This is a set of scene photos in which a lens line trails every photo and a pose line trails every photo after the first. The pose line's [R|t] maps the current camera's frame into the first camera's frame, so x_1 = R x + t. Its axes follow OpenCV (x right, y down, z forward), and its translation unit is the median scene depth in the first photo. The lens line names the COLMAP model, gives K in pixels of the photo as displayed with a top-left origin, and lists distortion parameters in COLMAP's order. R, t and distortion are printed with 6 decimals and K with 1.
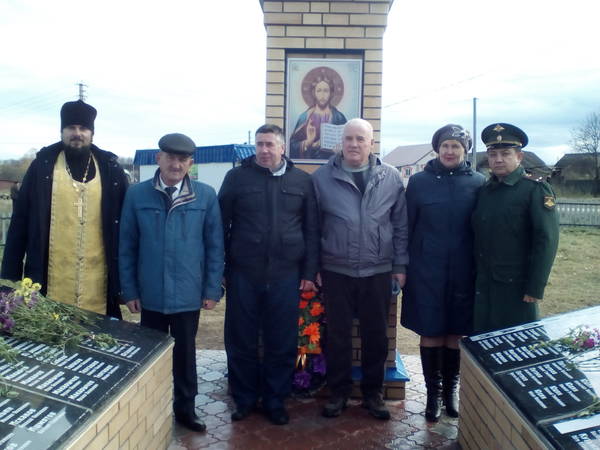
lens RADIAL K [[685.5, 0, 310.3], [0, 685.5, 242.8], [0, 0, 1]] dist [-0.027711, -0.015512]
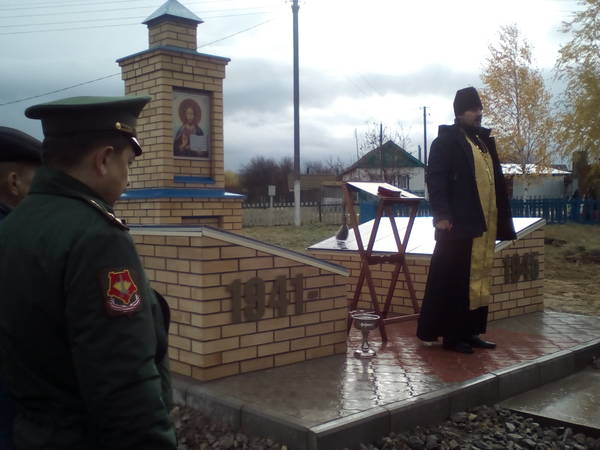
lens RADIAL K [[685.5, 0, 310.3], [0, 685.5, 242.8], [0, 0, 1]] dist [-0.027711, -0.015512]
pose [[0.715700, -0.060081, 0.695819, -0.910784], [0.082492, 0.996591, 0.001203, 0.099011], [-0.693519, 0.056538, 0.718217, -0.325668]]
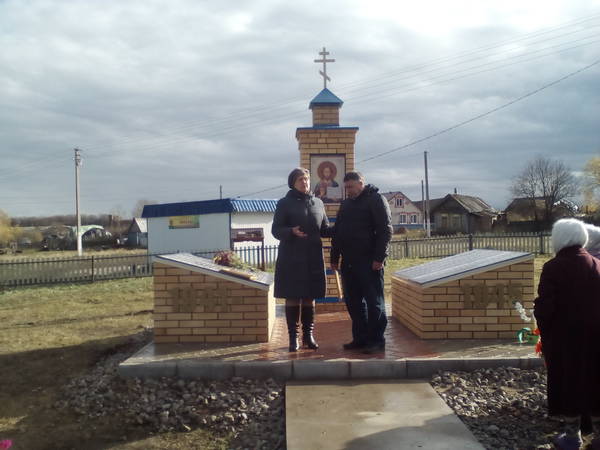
lens RADIAL K [[685.5, 0, 310.3], [0, 685.5, 242.8], [0, 0, 1]] dist [-0.027711, -0.015512]
pose [[0.998052, -0.031540, 0.053820, -0.160223], [0.035482, 0.996631, -0.073945, 0.162719], [-0.051307, 0.075711, 0.995809, -1.158786]]
